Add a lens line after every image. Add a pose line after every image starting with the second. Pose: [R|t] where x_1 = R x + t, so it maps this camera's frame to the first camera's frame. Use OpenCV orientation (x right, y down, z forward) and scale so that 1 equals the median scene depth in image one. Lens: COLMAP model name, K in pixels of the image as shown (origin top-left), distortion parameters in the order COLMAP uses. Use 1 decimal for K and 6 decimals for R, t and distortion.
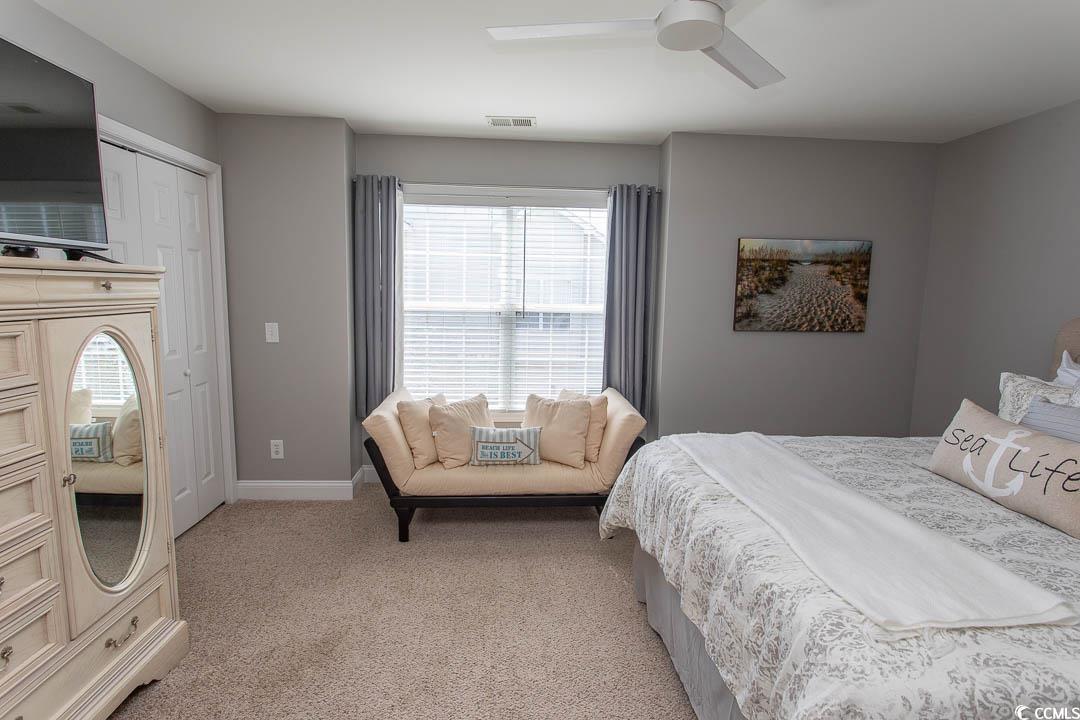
lens RADIAL K [[530.9, 0, 540.5], [0, 530.9, 358.7], [0, 0, 1]] dist [-0.013066, 0.005723]
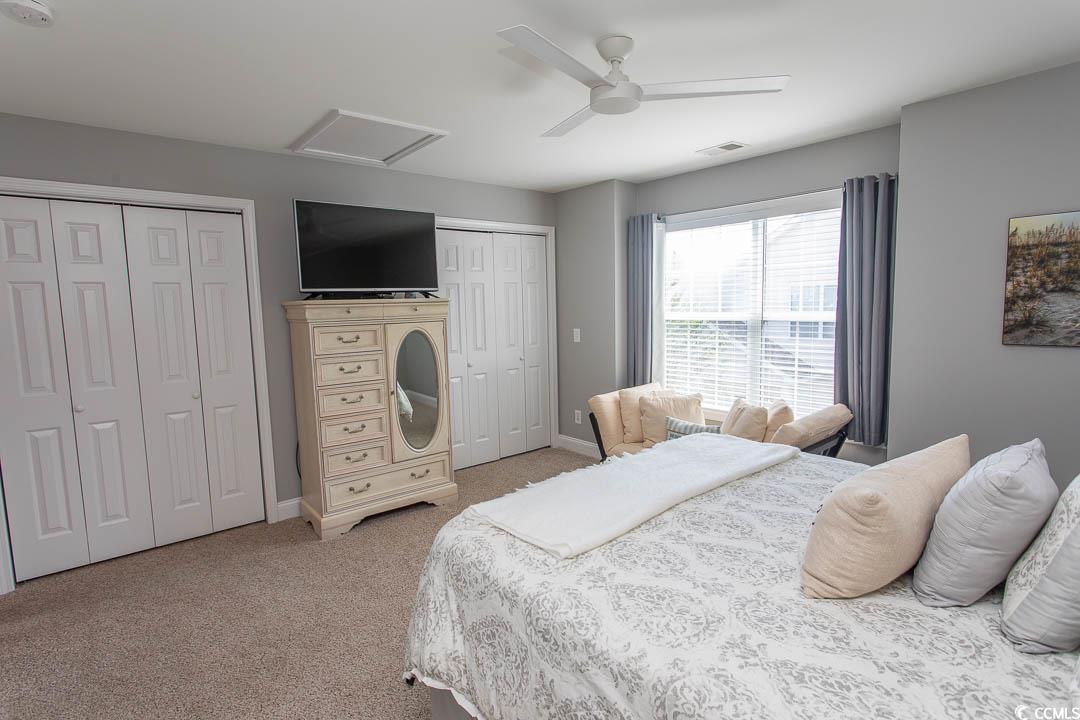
lens RADIAL K [[530.9, 0, 536.2], [0, 530.9, 357.3], [0, 0, 1]] dist [-0.013066, 0.005723]
pose [[0.589000, 0.050281, -0.806568, 0.613299], [-0.069844, 0.997495, 0.011179, 0.002013], [0.805110, 0.049749, 0.591036, 0.052684]]
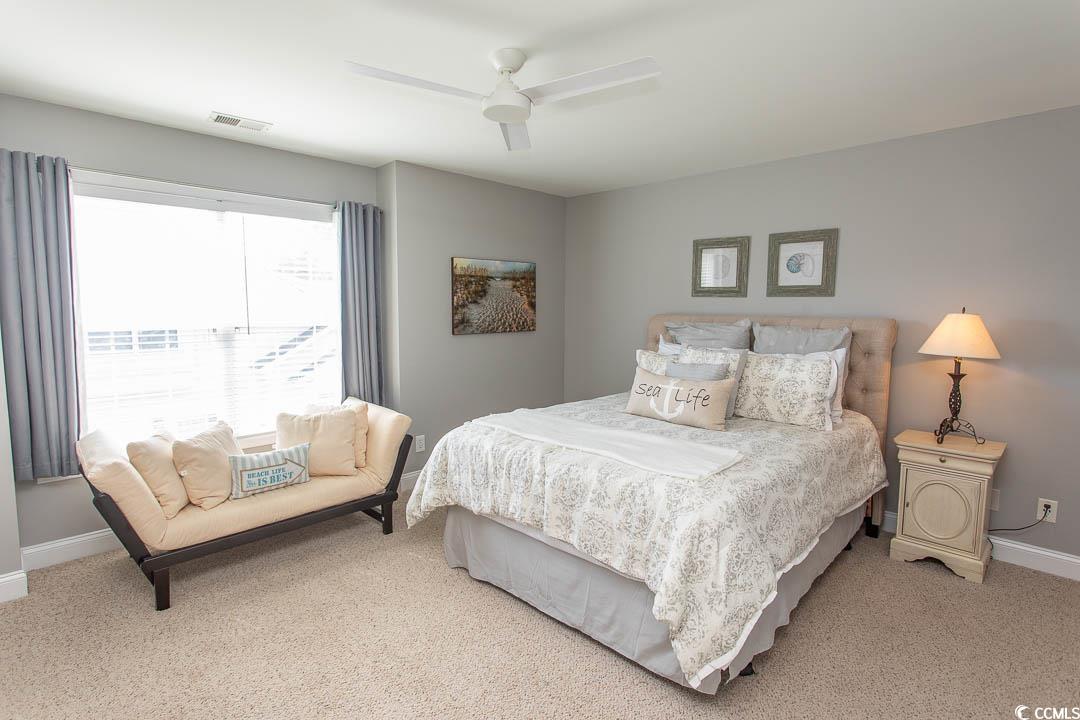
lens RADIAL K [[530.9, 0, 542.2], [0, 530.9, 356.3], [0, 0, 1]] dist [-0.013066, 0.005723]
pose [[0.746786, -0.079773, 0.660263, -0.294603], [0.093132, 0.995542, 0.014945, -0.004204], [-0.658511, 0.050331, 0.750886, -0.023782]]
